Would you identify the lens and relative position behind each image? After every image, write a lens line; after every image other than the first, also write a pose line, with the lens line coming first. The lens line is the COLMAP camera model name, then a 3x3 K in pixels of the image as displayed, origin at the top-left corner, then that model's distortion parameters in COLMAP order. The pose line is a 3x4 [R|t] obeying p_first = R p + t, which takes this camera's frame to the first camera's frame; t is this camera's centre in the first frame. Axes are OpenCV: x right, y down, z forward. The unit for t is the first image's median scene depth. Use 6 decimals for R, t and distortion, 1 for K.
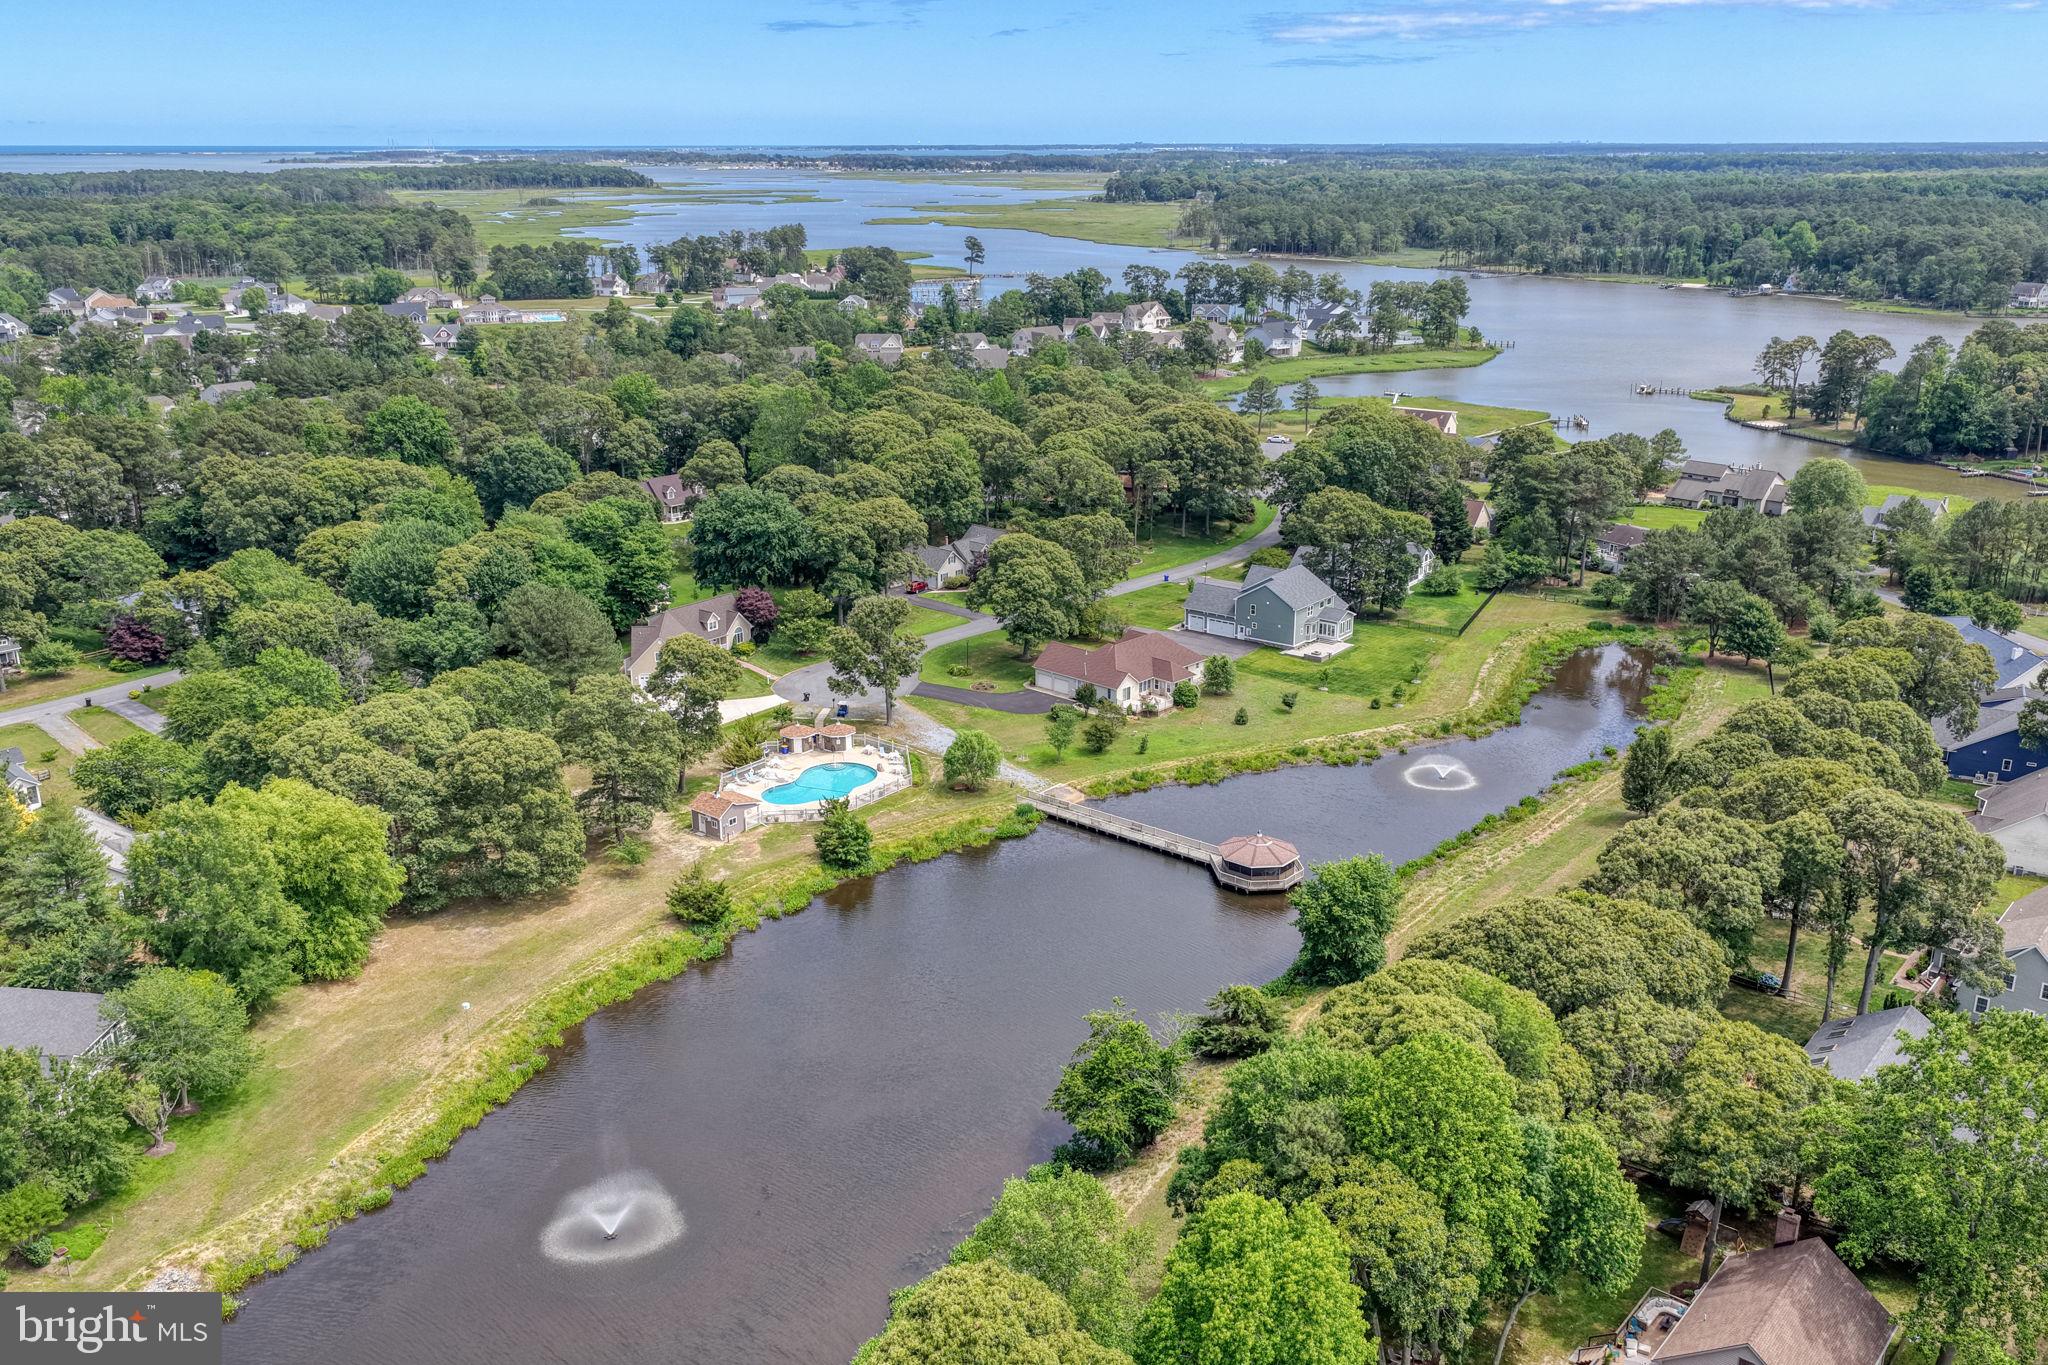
lens RADIAL K [[1730.0, 0, 1007.7], [0, 1730.0, 674.1], [0, 0, 1]] dist [-0.010944, 0.035353]
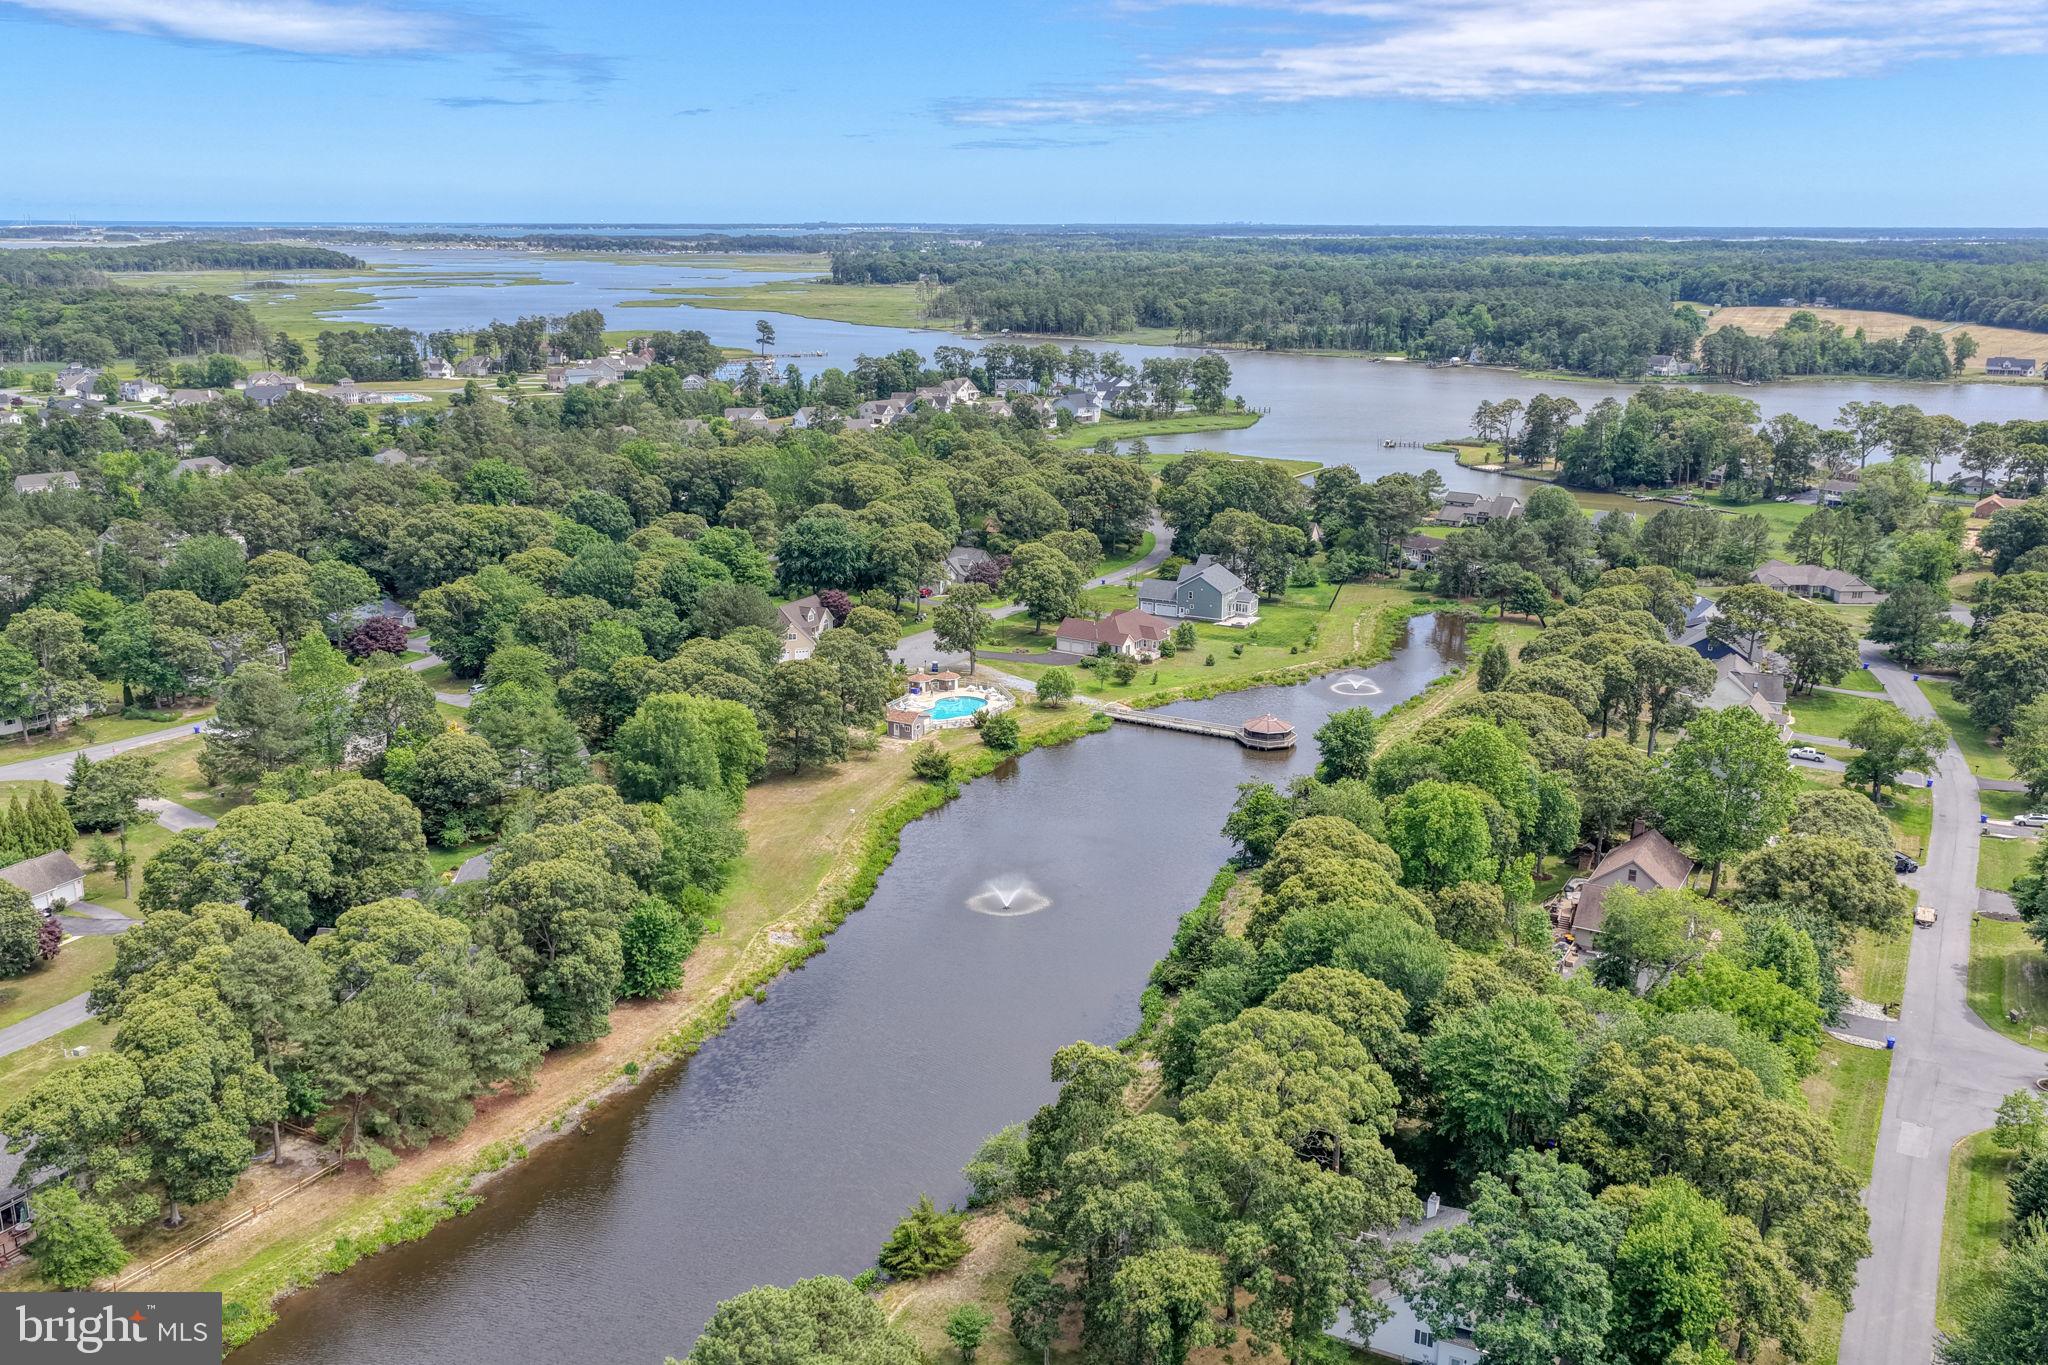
lens RADIAL K [[1730.0, 0, 1000.4], [0, 1730.0, 731.1], [0, 0, 1]] dist [-0.010944, 0.035353]
pose [[0.984889, -0.044789, 0.167296, -0.118039], [0.046673, 0.998883, -0.007349, 0.035937], [-0.166780, 0.015046, 0.985879, -0.166241]]
